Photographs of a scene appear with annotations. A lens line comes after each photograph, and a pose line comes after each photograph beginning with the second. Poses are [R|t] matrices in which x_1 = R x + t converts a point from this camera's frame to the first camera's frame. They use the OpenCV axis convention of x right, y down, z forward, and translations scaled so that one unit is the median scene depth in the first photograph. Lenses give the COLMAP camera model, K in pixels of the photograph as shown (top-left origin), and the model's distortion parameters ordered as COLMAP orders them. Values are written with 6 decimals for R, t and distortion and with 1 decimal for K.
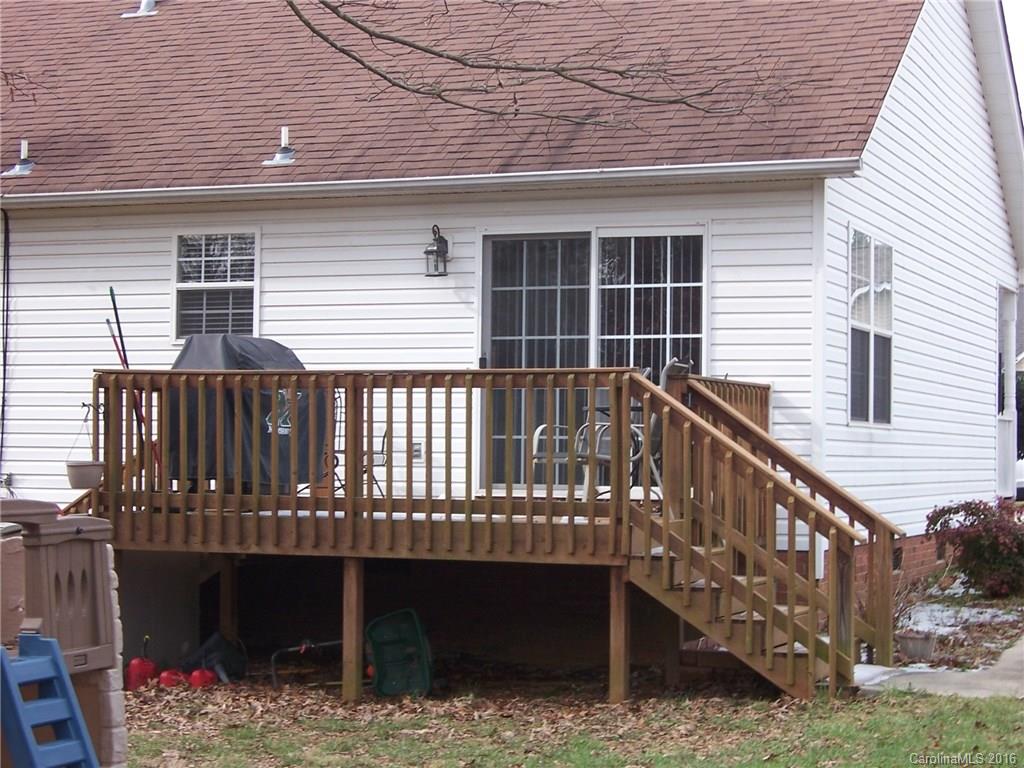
lens RADIAL K [[2121.4, 0, 512.0], [0, 2121.4, 384.0], [0, 0, 1]] dist [-0.028217, -0.303596]
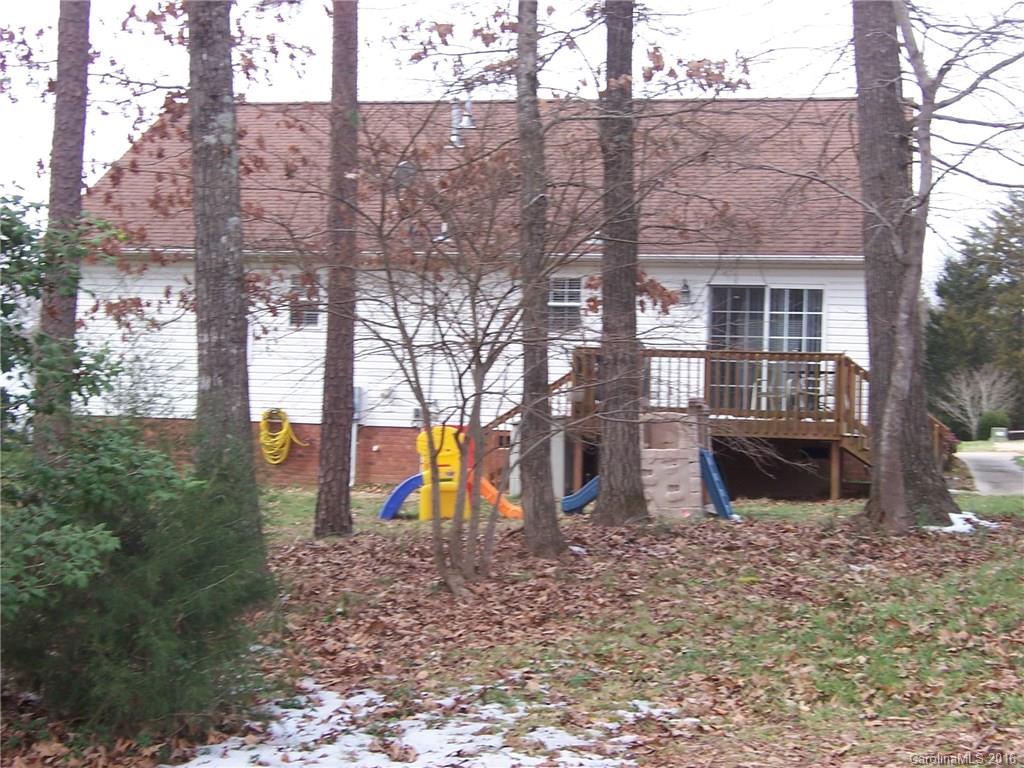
lens RADIAL K [[1748.1, 0, 512.0], [0, 1748.1, 384.0], [0, 0, 1]] dist [-0.029744, -0.198983]
pose [[0.989814, 0.025260, 0.140106, -0.441786], [-0.026683, 0.999610, 0.008291, 0.015801], [-0.139842, -0.011945, 0.990102, -0.631792]]
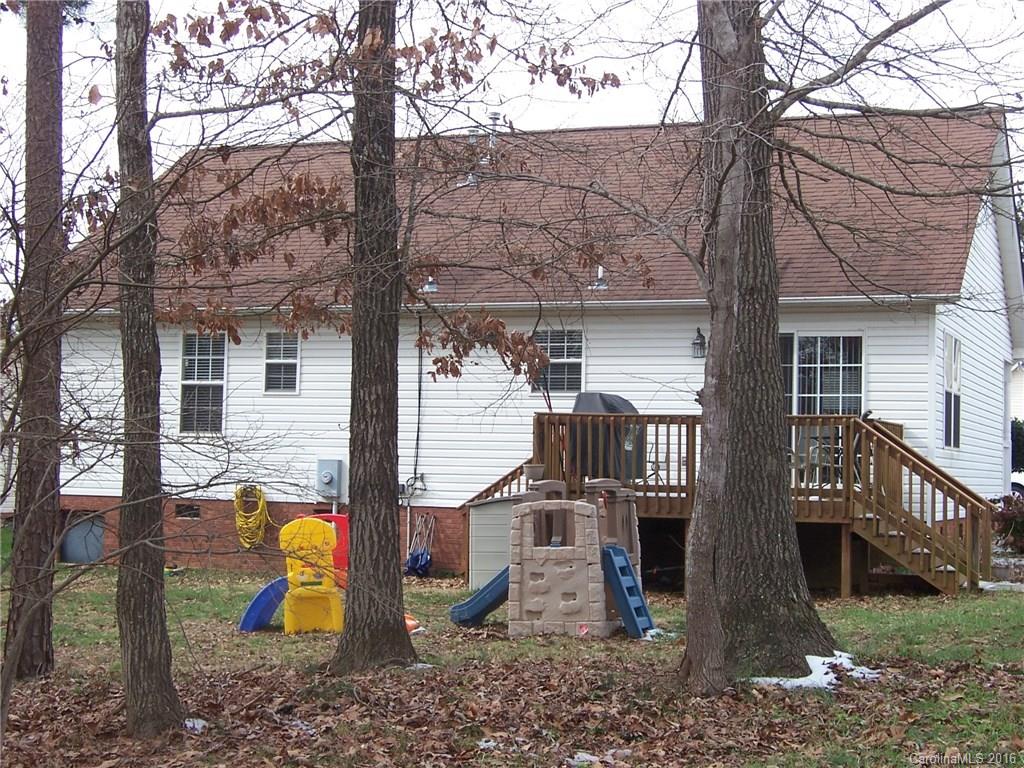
lens RADIAL K [[1748.1, 0, 512.0], [0, 1748.1, 384.0], [0, 0, 1]] dist [-0.029744, -0.198983]
pose [[0.999946, 0.010419, 0.000217, -0.191139], [-0.010414, 0.999789, -0.017704, -0.003915], [-0.000401, 0.017700, 0.999843, -0.403518]]
